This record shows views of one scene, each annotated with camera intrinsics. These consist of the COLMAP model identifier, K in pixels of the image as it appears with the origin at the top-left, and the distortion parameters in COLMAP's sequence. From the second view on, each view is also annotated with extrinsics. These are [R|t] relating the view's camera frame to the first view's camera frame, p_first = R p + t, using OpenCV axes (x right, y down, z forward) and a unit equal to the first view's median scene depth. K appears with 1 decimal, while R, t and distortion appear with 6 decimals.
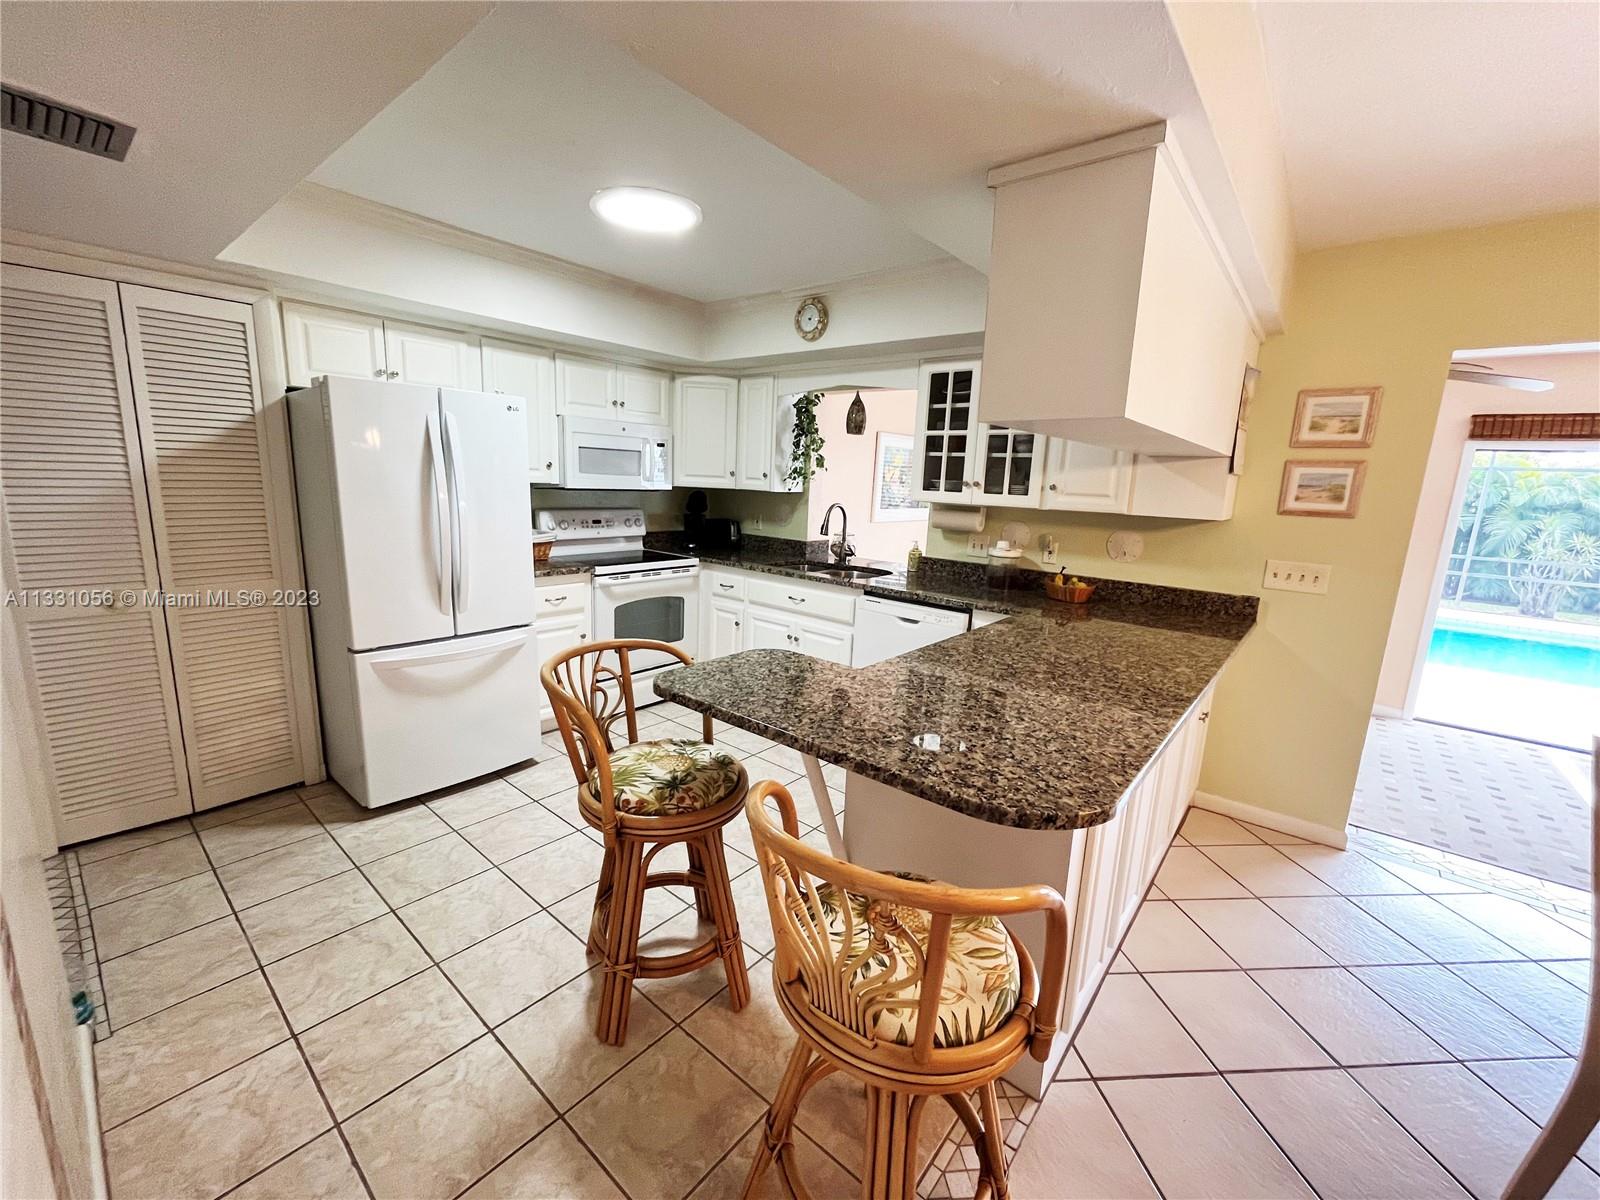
lens RADIAL K [[656.5, 0, 789.0], [0, 656.5, 603.2], [0, 0, 1]] dist [0.002938, -0.000983]
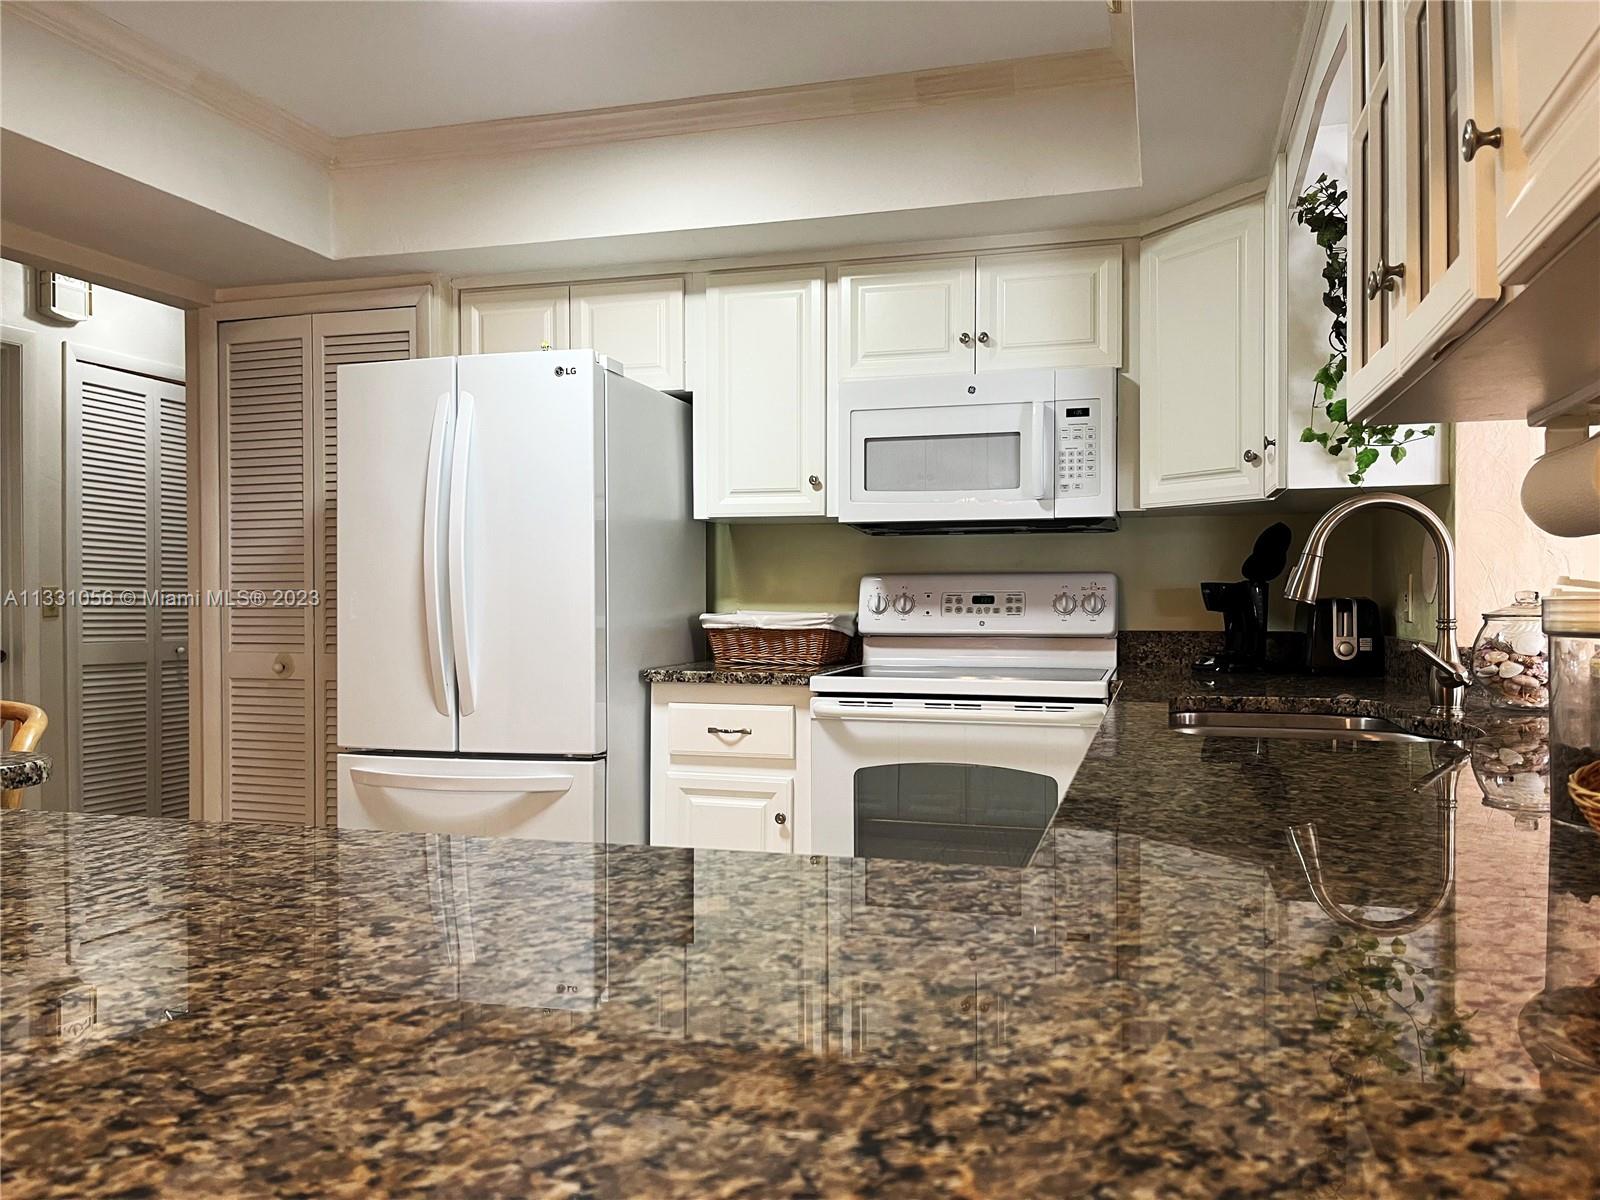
lens RADIAL K [[1223.1, 0, 811.2], [0, 1223.1, 609.5], [0, 0, 1]] dist [0.046465, -0.045106]
pose [[0.411199, -0.031799, -0.910991, 0.544479], [-0.157865, 0.981806, -0.105528, -0.009030], [0.897772, 0.187207, 0.398697, 0.678815]]
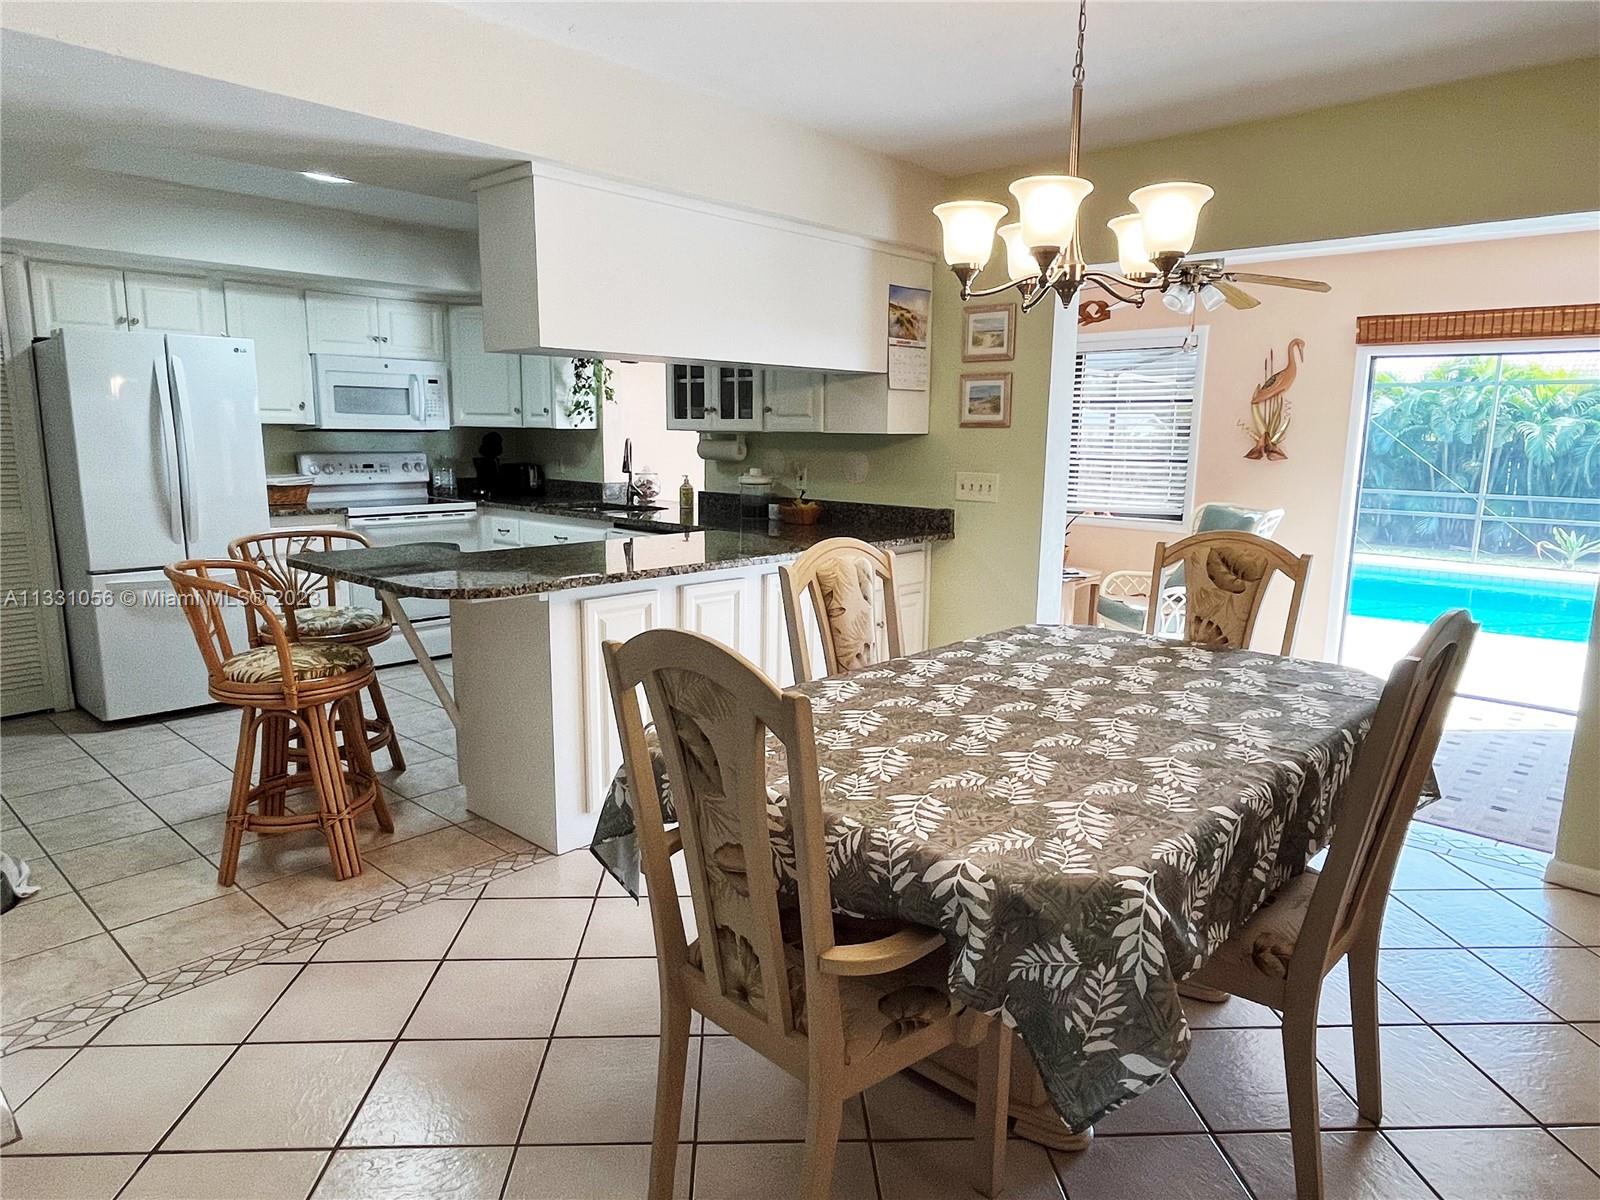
lens RADIAL K [[1006.0, 0, 775.0], [0, 1006.0, 602.4], [0, 0, 1]] dist [0.003899, 0.002657]
pose [[0.998161, -0.020937, -0.056893, 0.445107], [0.019707, 0.999562, -0.022095, 0.138250], [0.057331, 0.020933, 0.998136, -0.479650]]
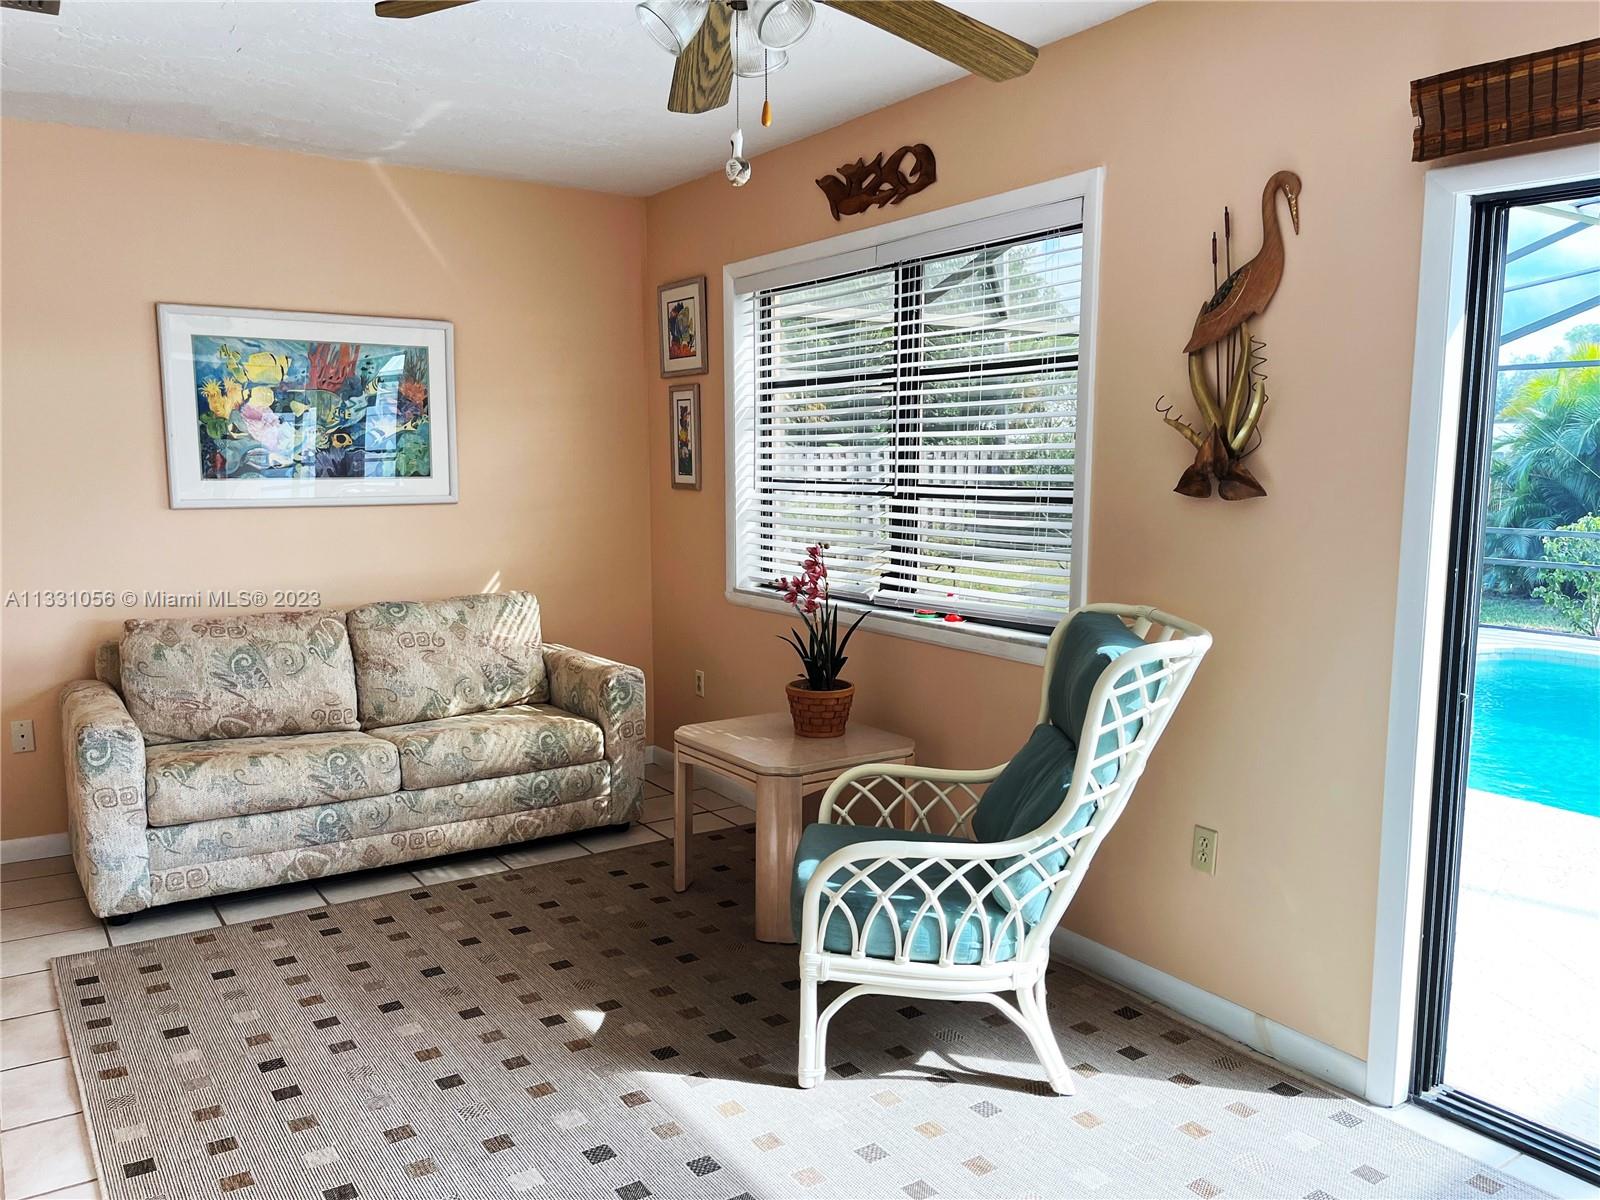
lens RADIAL K [[1223.1, 0, 798.8], [0, 1223.1, 604.7], [0, 0, 1]] dist [0.046465, -0.045106]
pose [[0.963220, -0.004665, -0.268672, 1.207184], [-0.017443, 0.996655, -0.079842, -0.000344], [0.268146, 0.081592, 0.959917, 0.532436]]
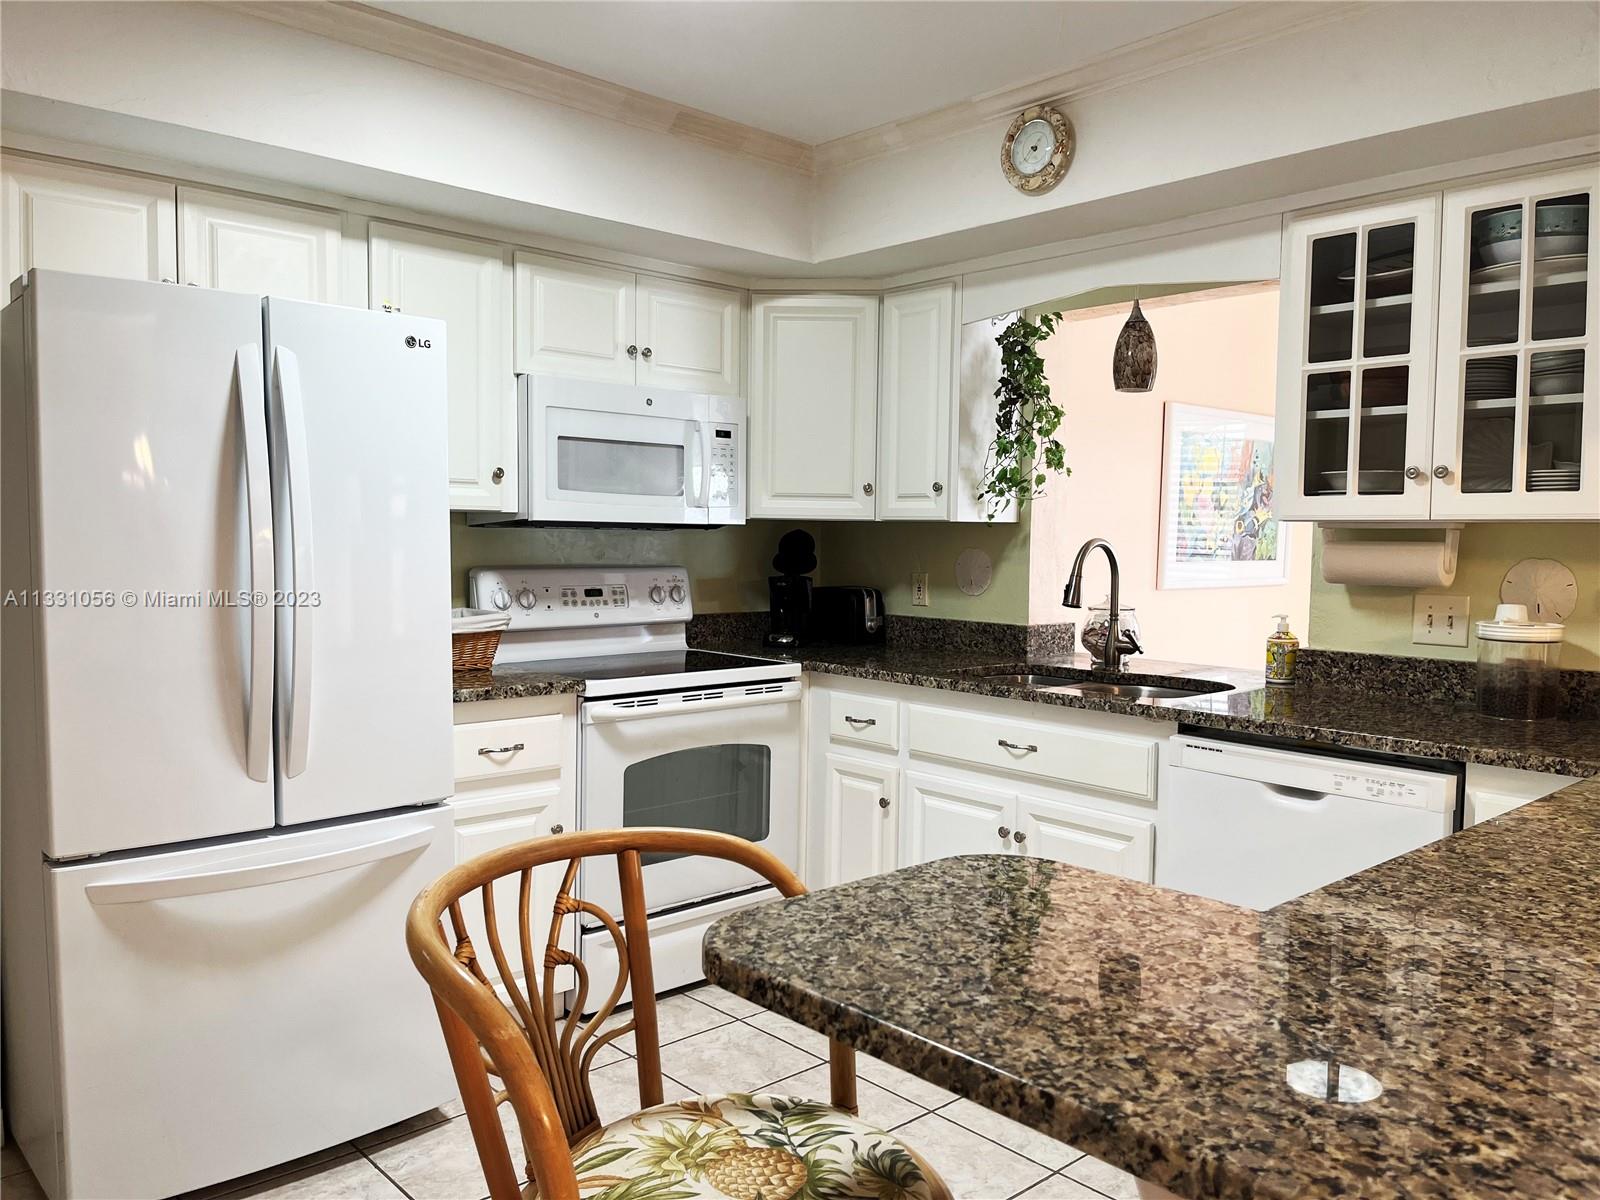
lens RADIAL K [[1223.1, 0, 803.1], [0, 1223.1, 608.7], [0, 0, 1]] dist [0.046465, -0.045106]
pose [[0.992016, -0.022154, -0.124151, -0.031161], [0.005264, 0.990866, -0.134751, 0.013874], [0.126002, 0.133021, 0.983071, 0.155833]]
